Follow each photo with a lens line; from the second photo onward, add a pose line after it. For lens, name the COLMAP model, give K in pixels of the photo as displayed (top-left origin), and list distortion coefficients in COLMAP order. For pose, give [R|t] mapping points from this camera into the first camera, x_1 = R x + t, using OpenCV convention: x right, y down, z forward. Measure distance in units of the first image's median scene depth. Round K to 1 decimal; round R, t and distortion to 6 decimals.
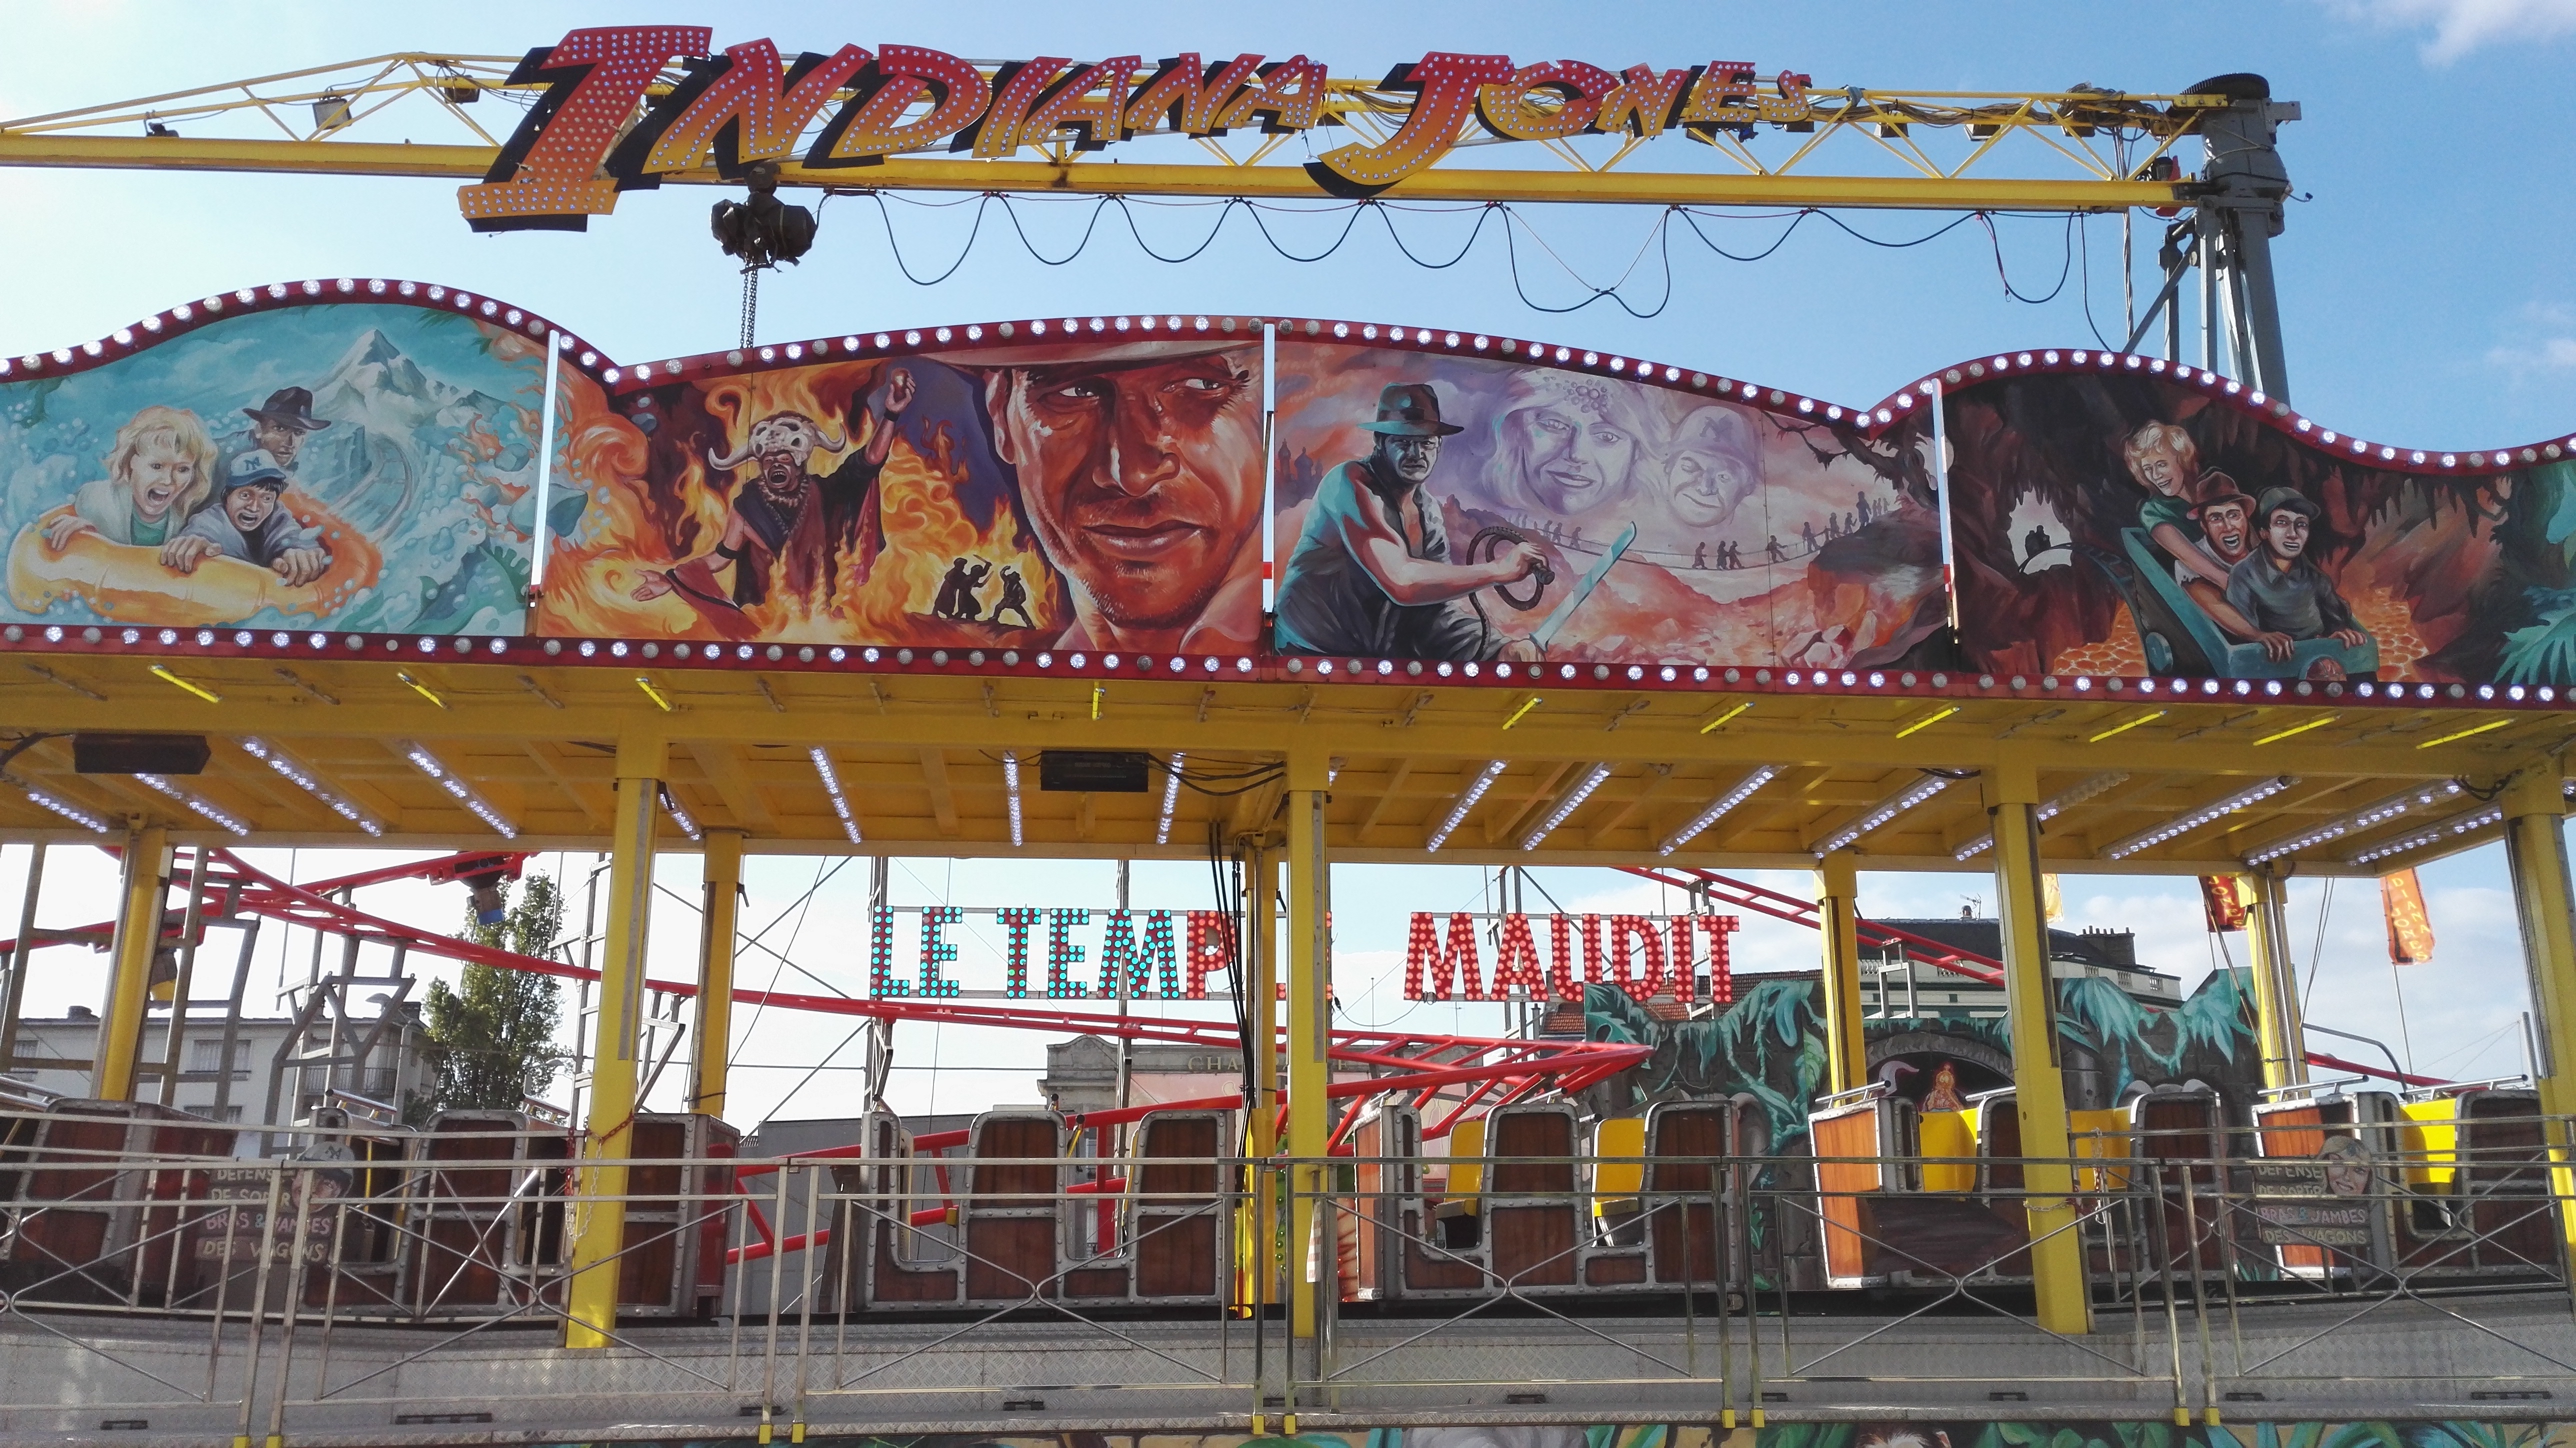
lens RADIAL K [[2077.6, 0, 1294.8], [0, 2077.6, 758.4], [0, 0, 1]] dist [0.034922, 0.013259]
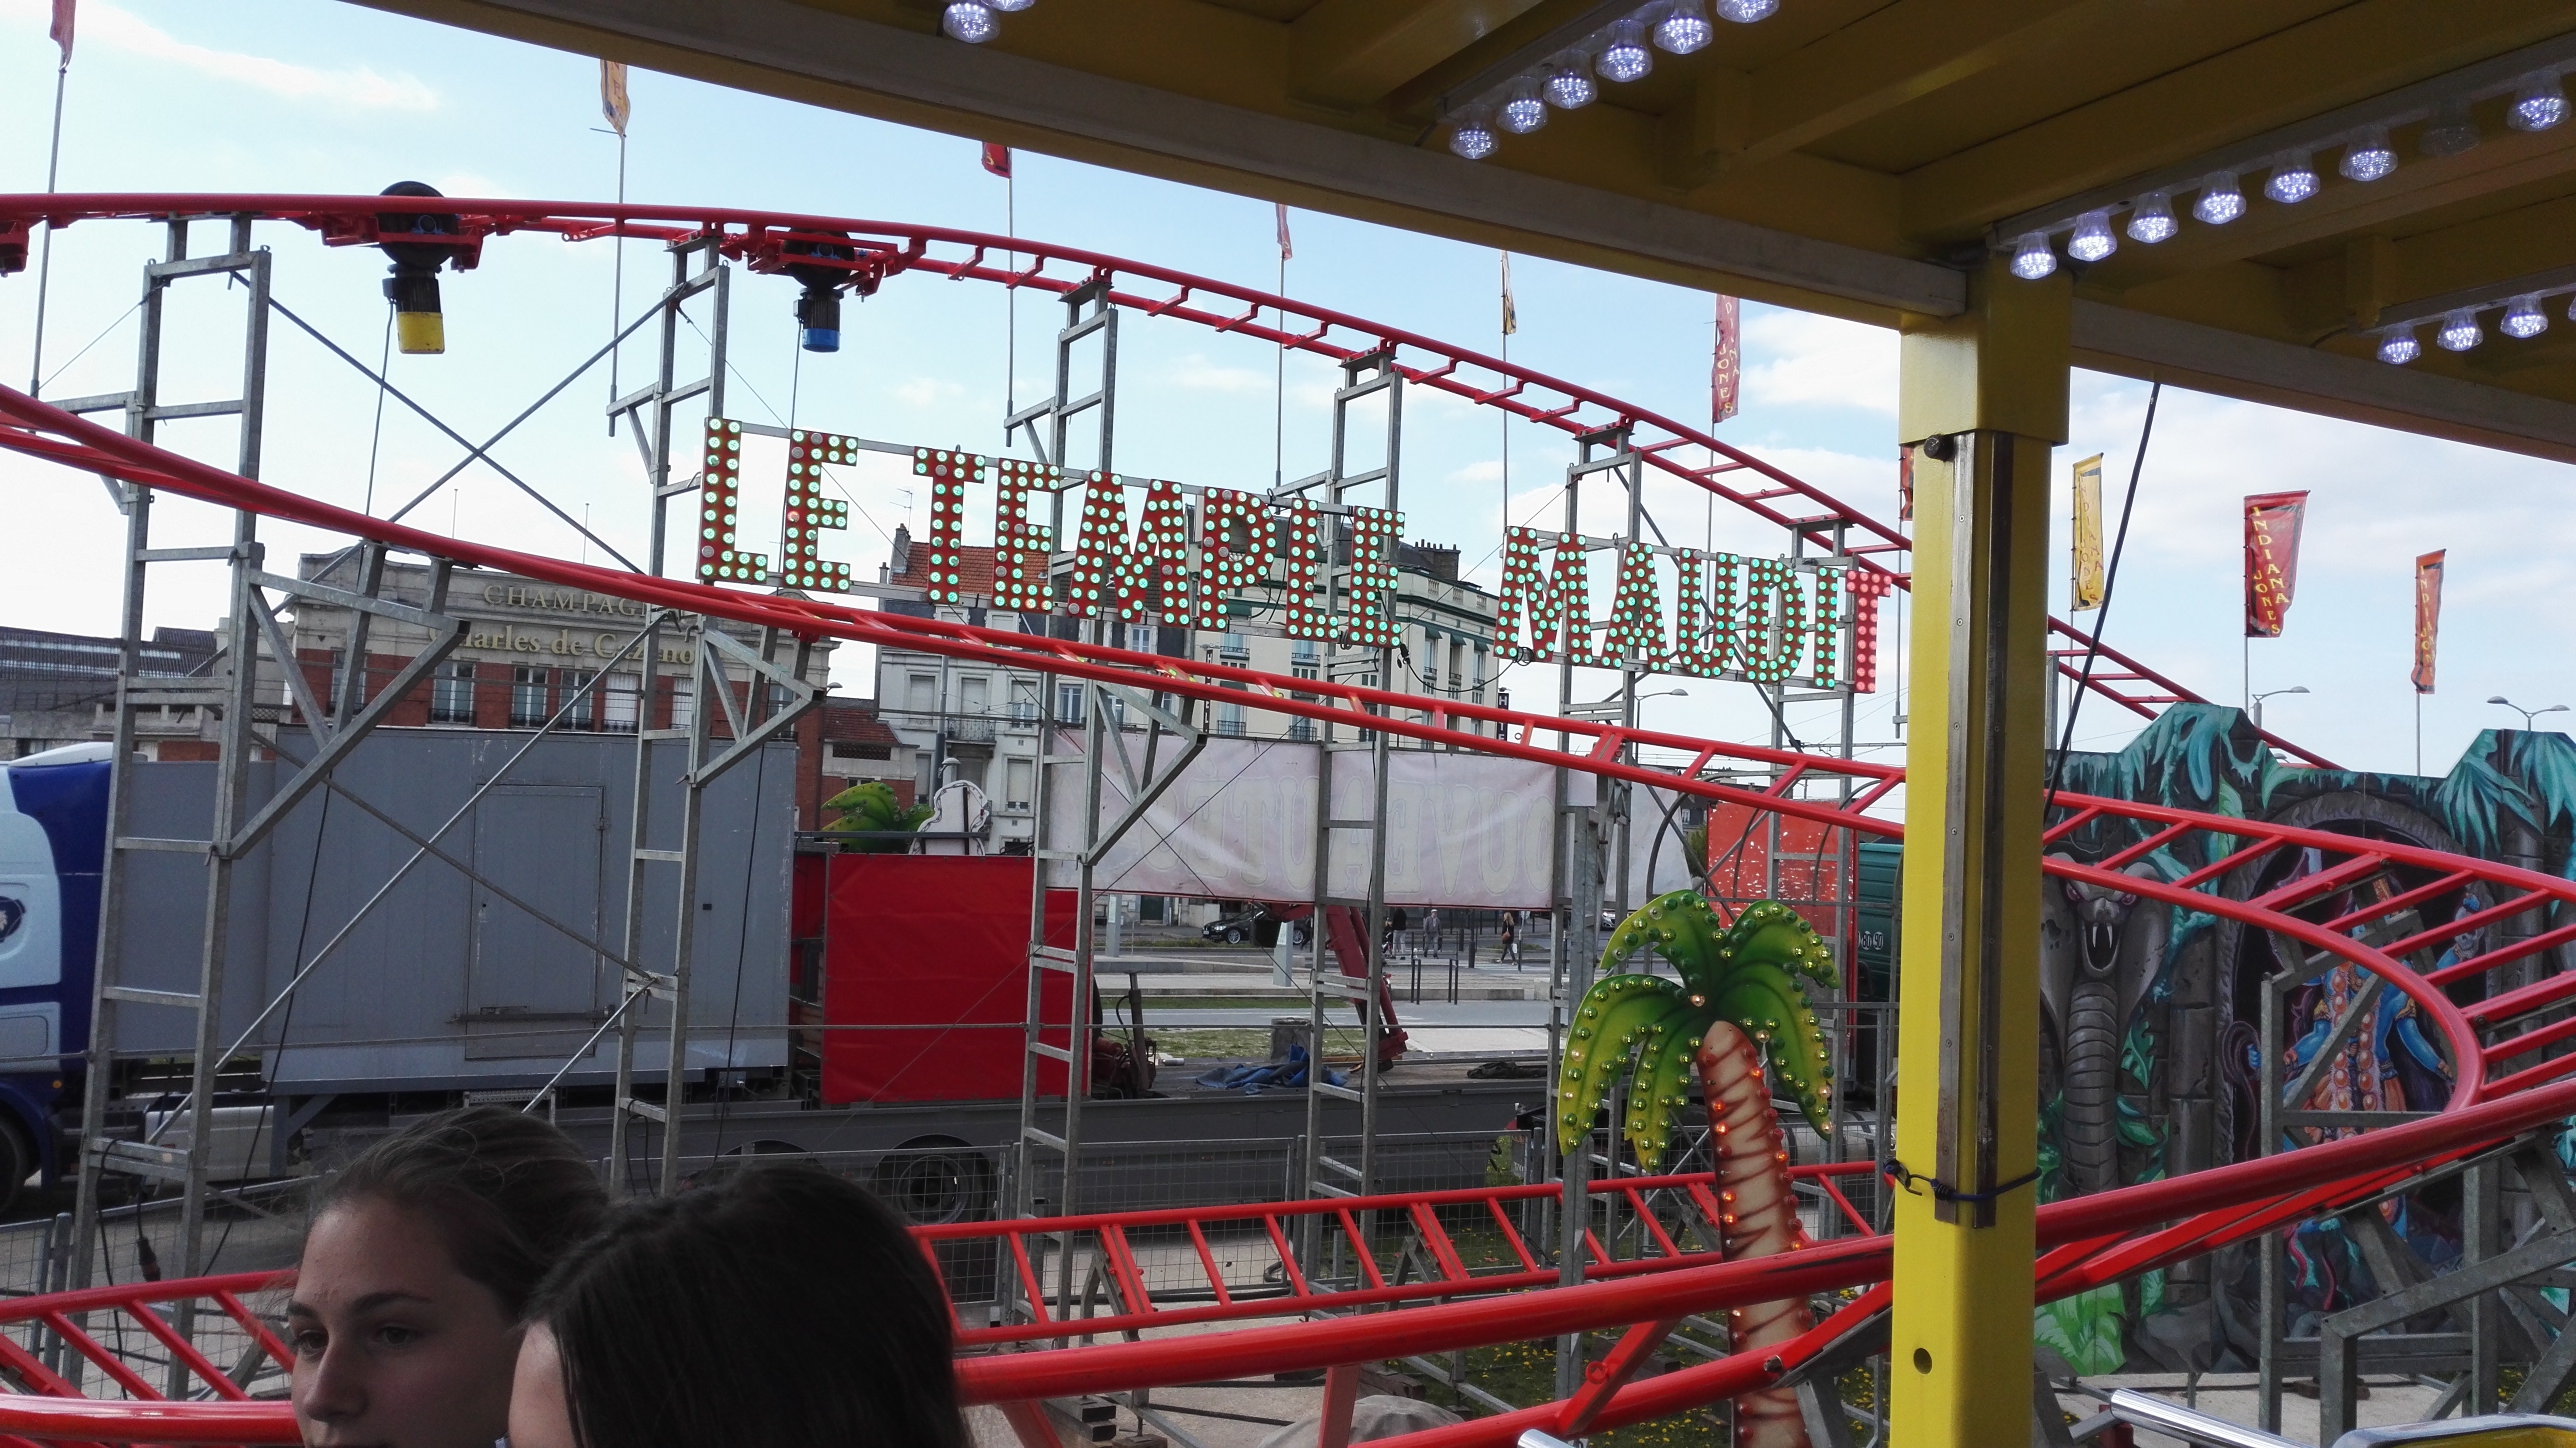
lens RADIAL K [[2077.6, 0, 1294.8], [0, 2077.6, 758.4], [0, 0, 1]] dist [0.034922, 0.013259]
pose [[0.930445, 0.066057, 0.360430, -0.250877], [-0.140559, 0.972714, 0.184580, 0.033971], [-0.338402, -0.222403, 0.914342, 0.407209]]
